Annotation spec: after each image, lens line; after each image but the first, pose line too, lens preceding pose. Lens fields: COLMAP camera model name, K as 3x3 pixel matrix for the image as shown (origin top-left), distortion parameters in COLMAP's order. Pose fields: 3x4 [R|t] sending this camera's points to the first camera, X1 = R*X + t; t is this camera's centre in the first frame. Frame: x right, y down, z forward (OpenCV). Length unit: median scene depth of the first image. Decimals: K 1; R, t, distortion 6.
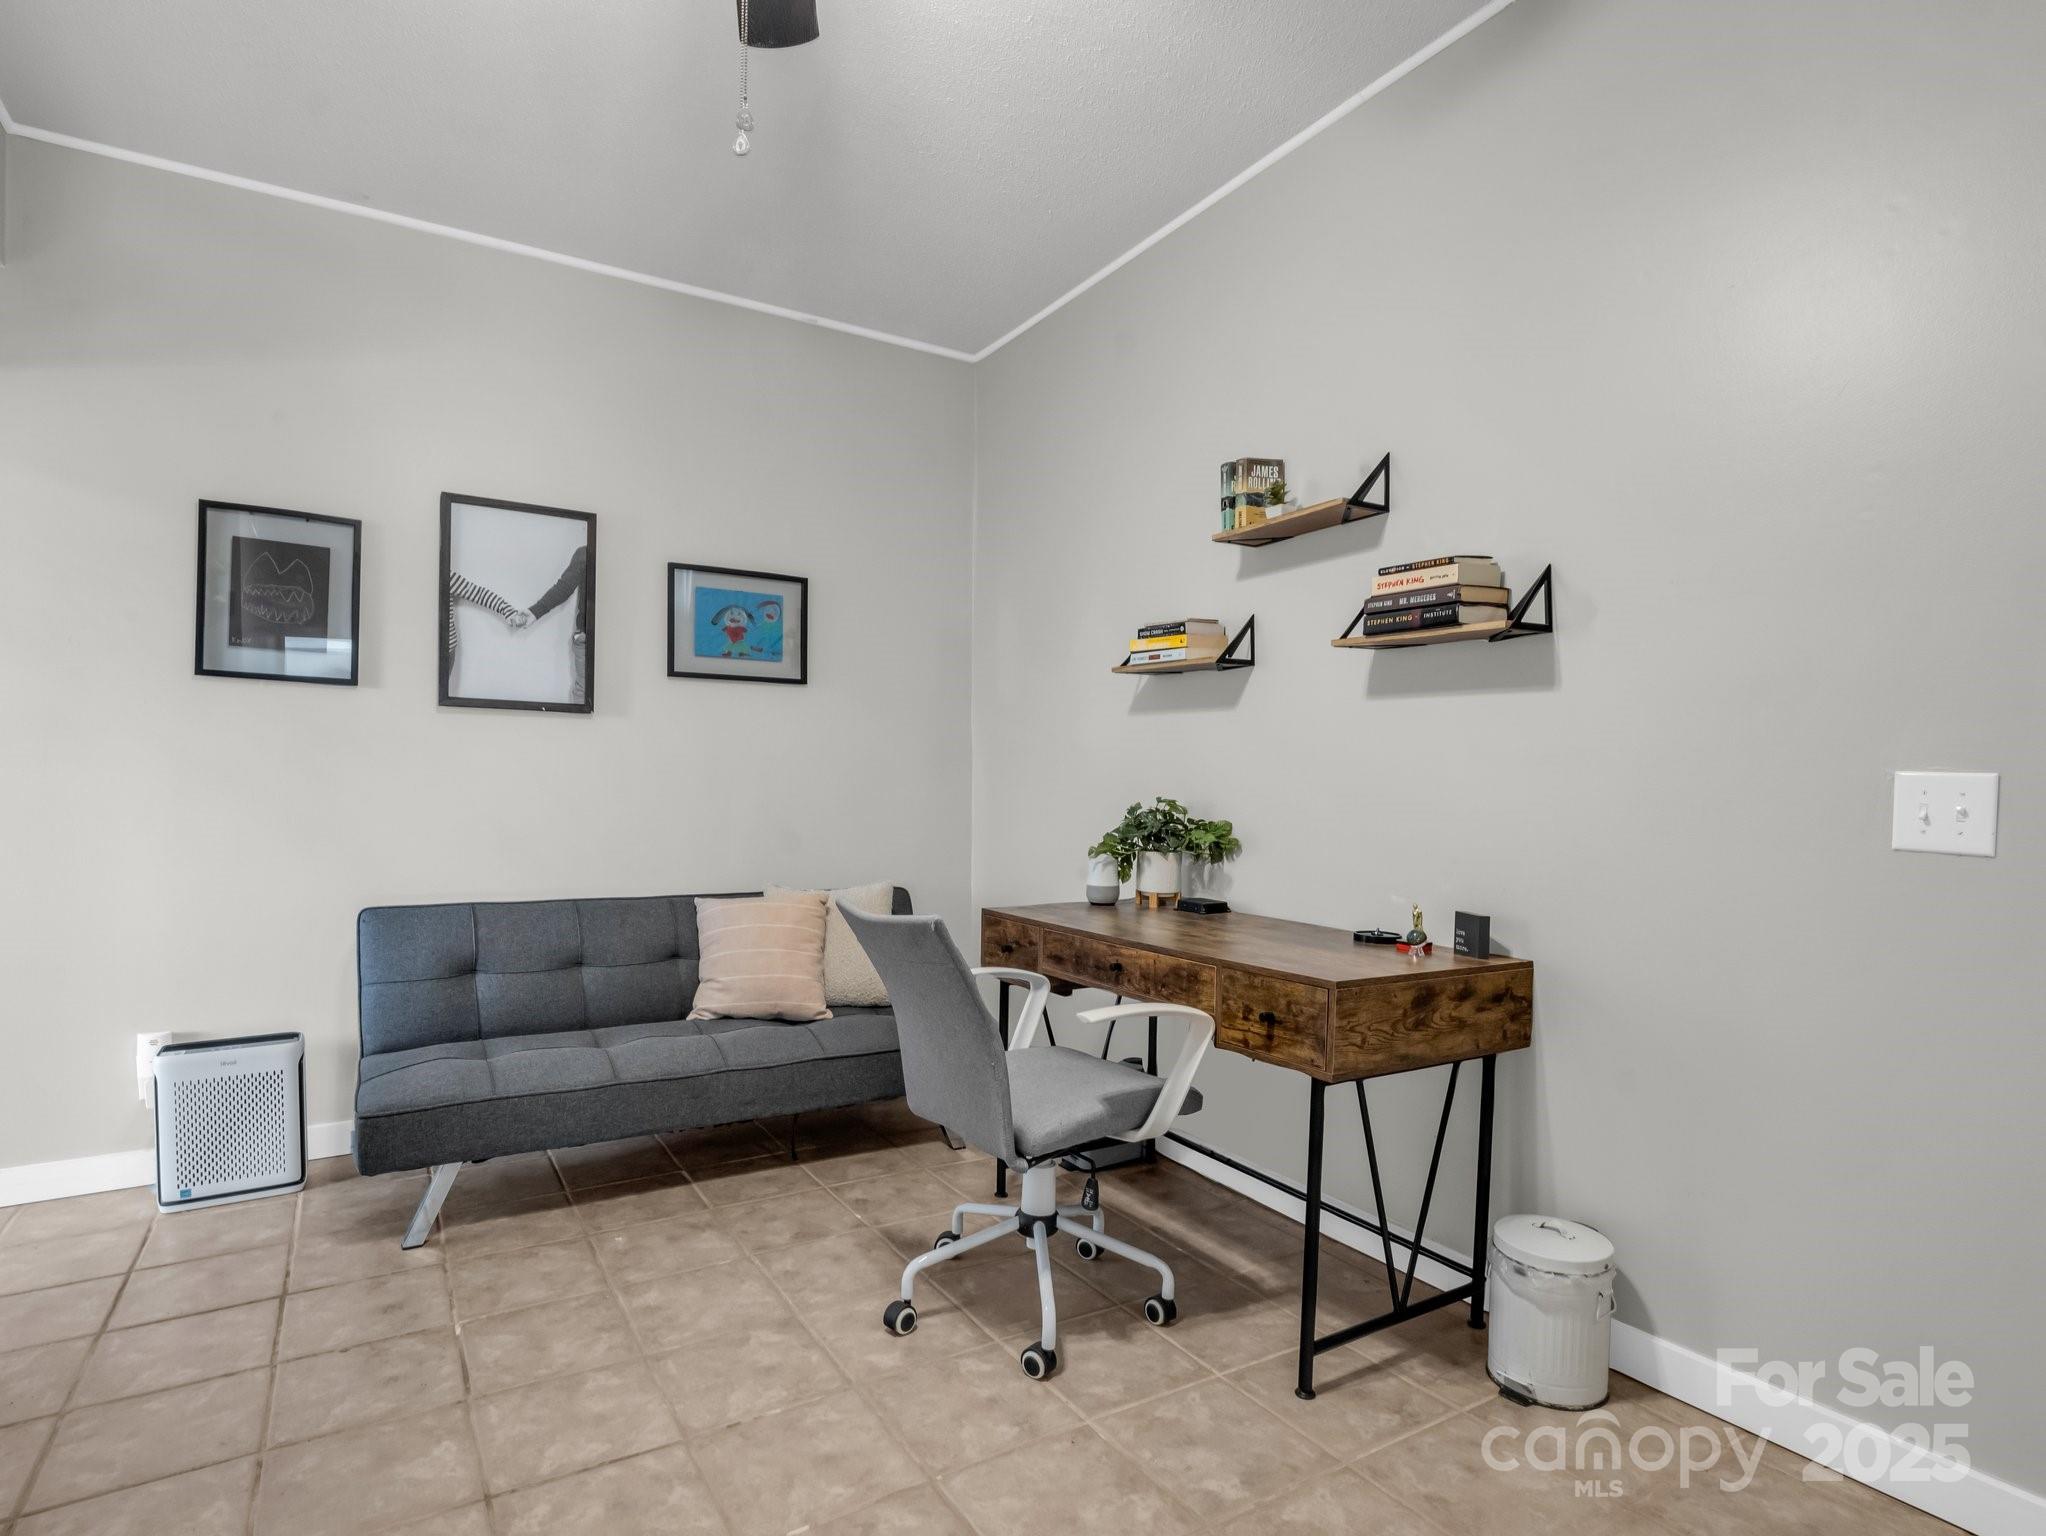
lens RADIAL K [[1055.6, 0, 1022.4], [0, 1055.6, 783.3], [0, 0, 1]] dist [-0.022130, 0.001514]
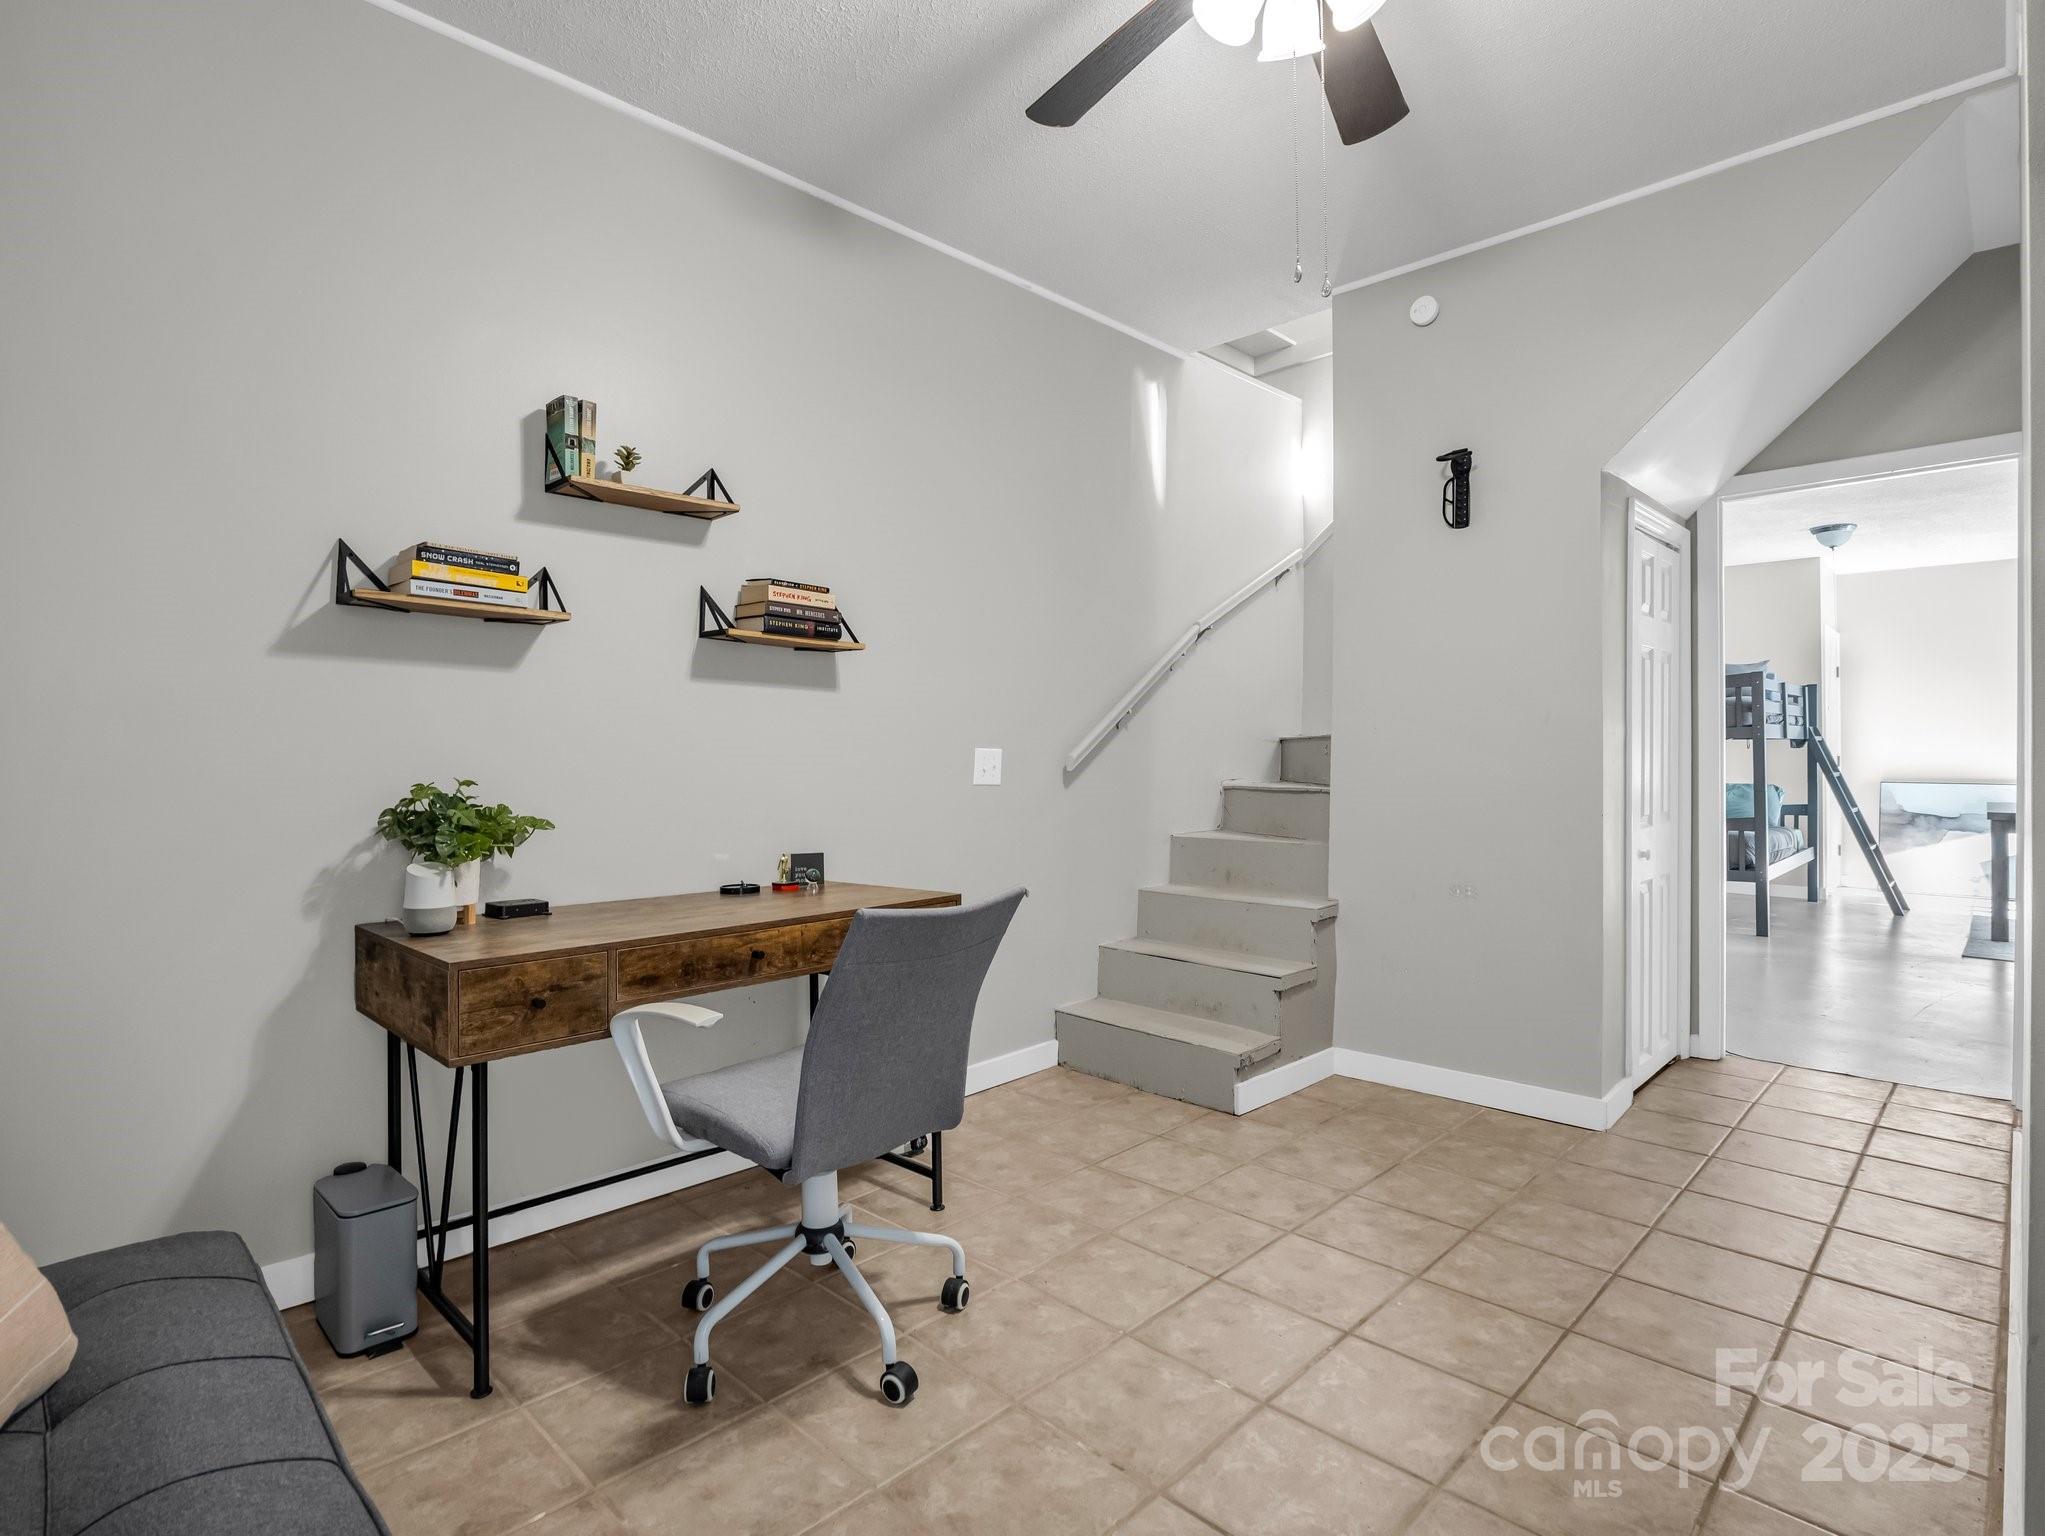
lens RADIAL K [[1022.0, 0, 1022.8], [0, 1022.0, 765.6], [0, 0, 1]] dist [-0.004318, -0.009710]
pose [[-0.230214, -0.012197, 0.973064, -0.630845], [0.007628, 0.999868, 0.014338, -0.003754], [-0.973110, 0.010723, -0.230091, 0.727399]]
